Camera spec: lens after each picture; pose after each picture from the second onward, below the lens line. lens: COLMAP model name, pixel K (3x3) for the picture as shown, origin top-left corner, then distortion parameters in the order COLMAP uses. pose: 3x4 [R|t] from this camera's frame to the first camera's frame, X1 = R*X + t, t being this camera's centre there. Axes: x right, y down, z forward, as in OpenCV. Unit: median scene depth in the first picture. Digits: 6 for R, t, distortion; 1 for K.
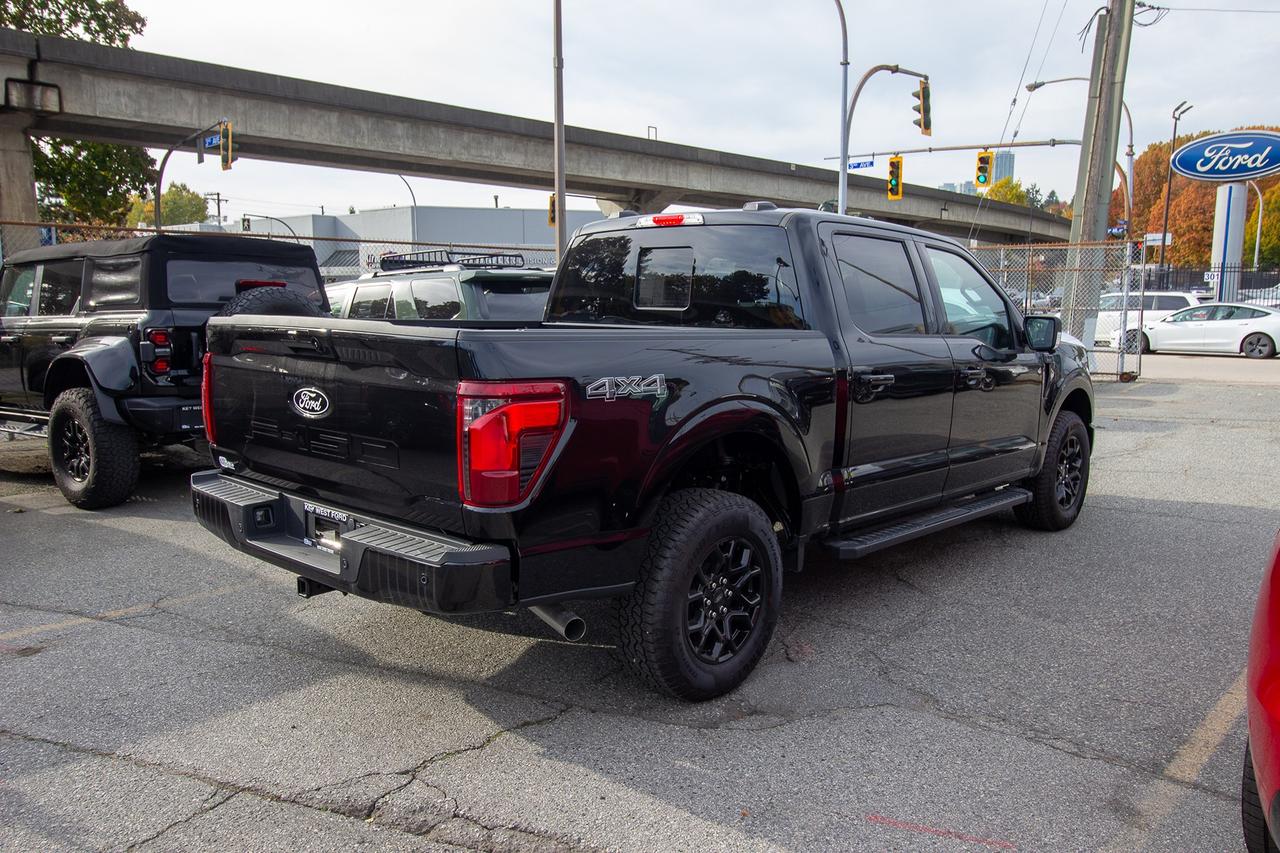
lens RADIAL K [[995.2, 0, 640.0], [0, 995.2, 426.5], [0, 0, 1]] dist [-0.001297, -0.001289]
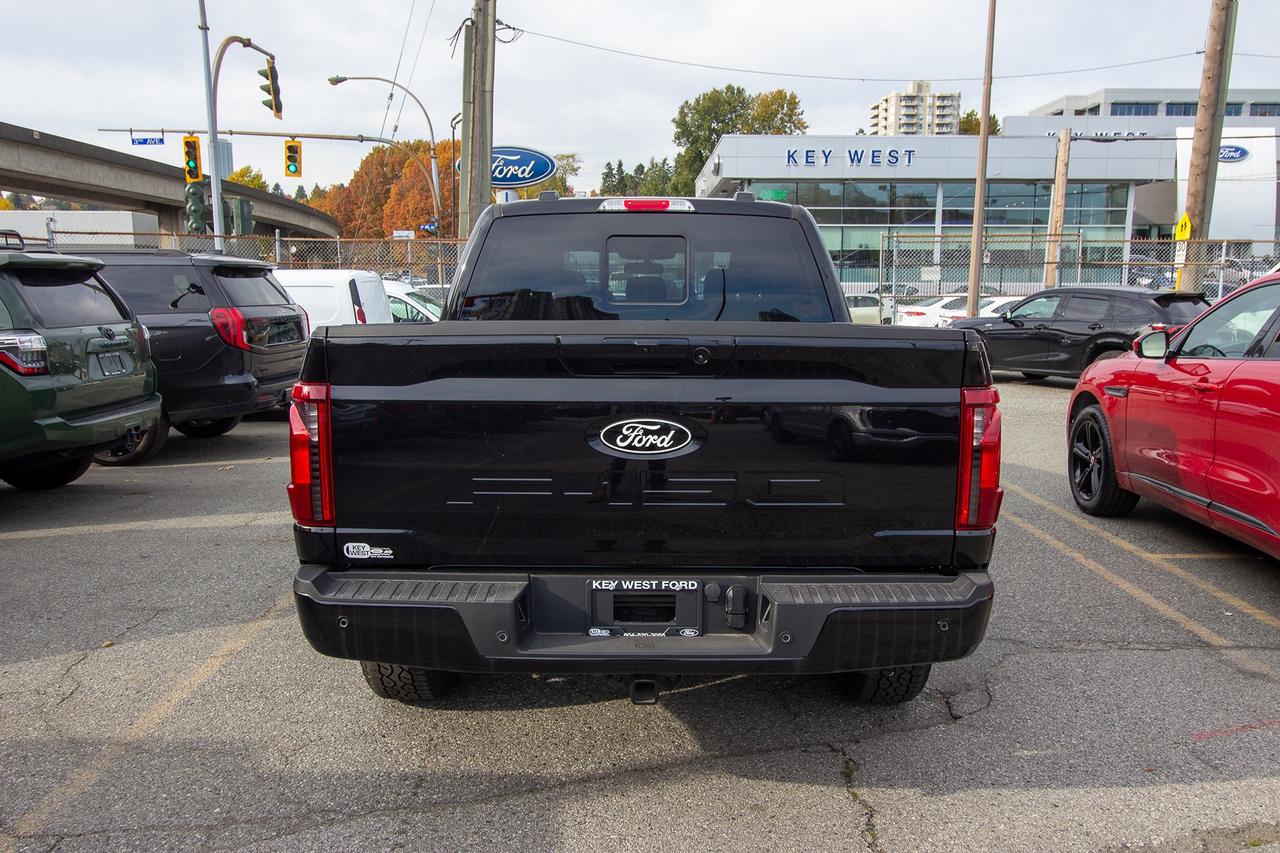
lens RADIAL K [[990.8, 0, 641.7], [0, 990.8, 437.6], [0, 0, 1]] dist [0.002116, 0.002901]
pose [[0.732651, -0.101335, 0.673019, -0.163983], [0.088142, 0.994653, 0.053811, -0.012713], [-0.674873, 0.019896, 0.737665, 0.094395]]
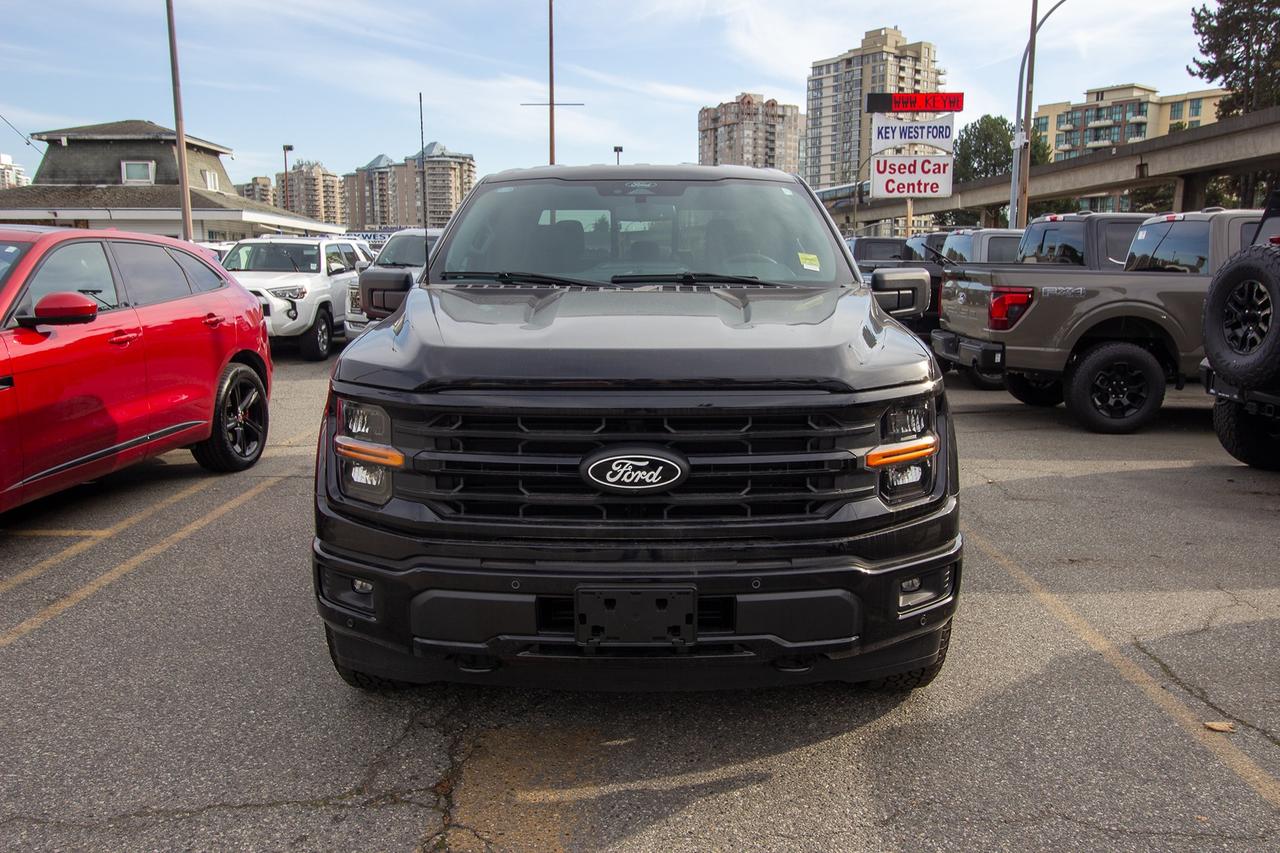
lens RADIAL K [[1012.0, 0, 651.9], [0, 1012.0, 428.7], [0, 0, 1]] dist [0.010645, -0.003306]
pose [[-0.734636, 0.108129, -0.669789, 0.245696], [-0.092991, 0.961854, 0.257273, -0.066882], [0.672058, 0.251287, -0.696558, 0.533917]]
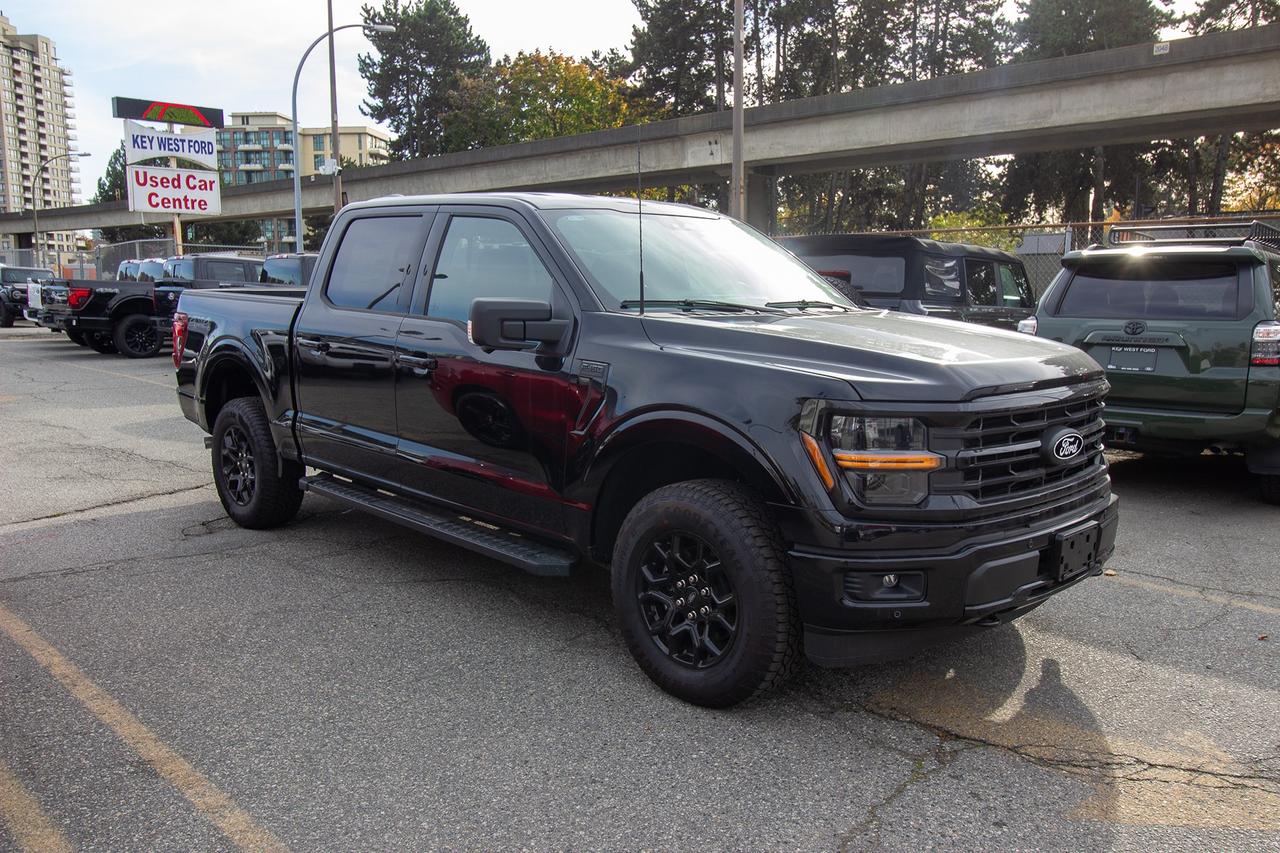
lens RADIAL K [[1012.0, 0, 651.9], [0, 1012.0, 428.7], [0, 0, 1]] dist [0.010645, -0.003306]
pose [[-0.042740, 0.138045, -0.989503, 0.349910], [-0.141649, 0.979566, 0.142777, -0.043730], [0.988994, 0.146265, -0.022313, 0.357083]]
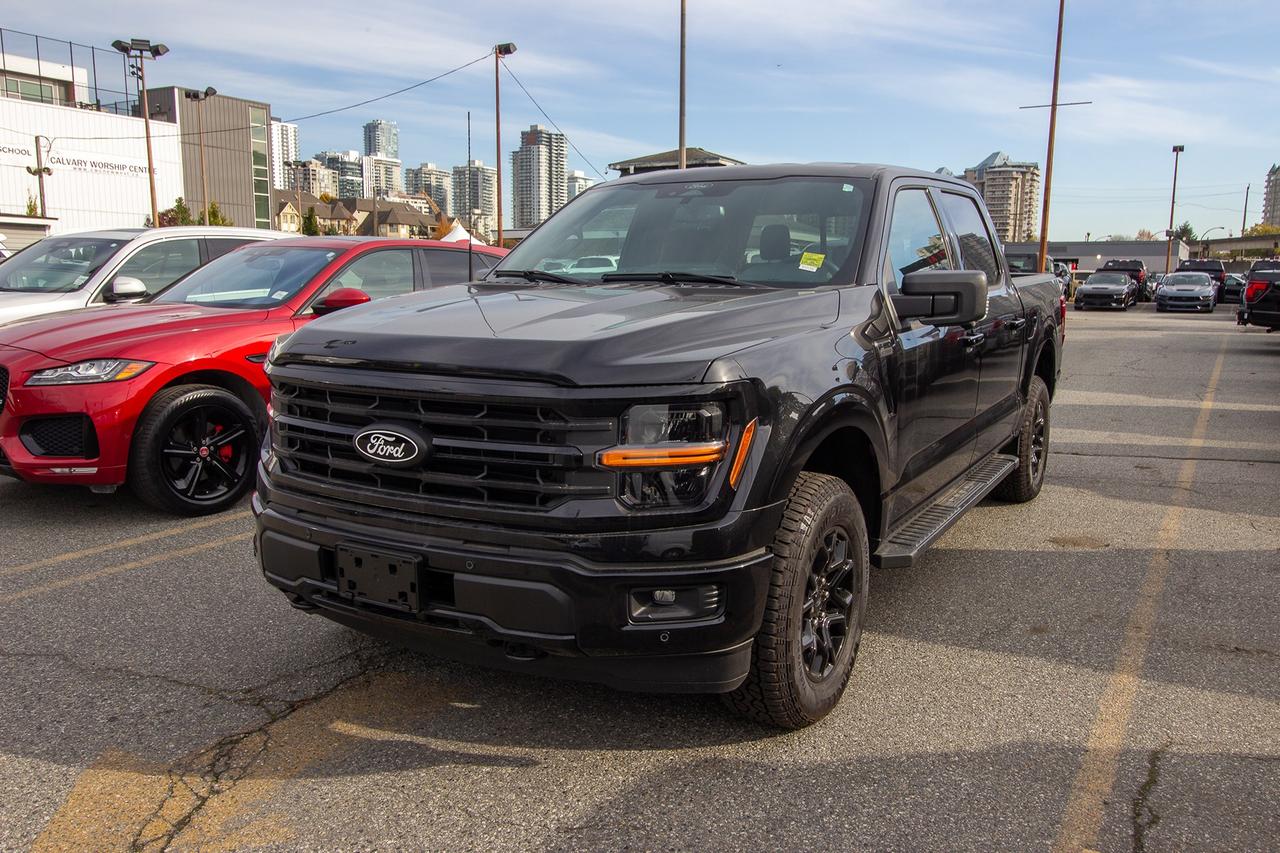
lens RADIAL K [[1012.0, 0, 651.9], [0, 1012.0, 428.7], [0, 0, 1]] dist [0.010645, -0.003306]
pose [[-0.976079, 0.024269, -0.216056, 0.145280], [-0.038153, 0.959210, 0.280107, -0.072179], [0.214041, 0.281650, -0.935339, 0.589540]]
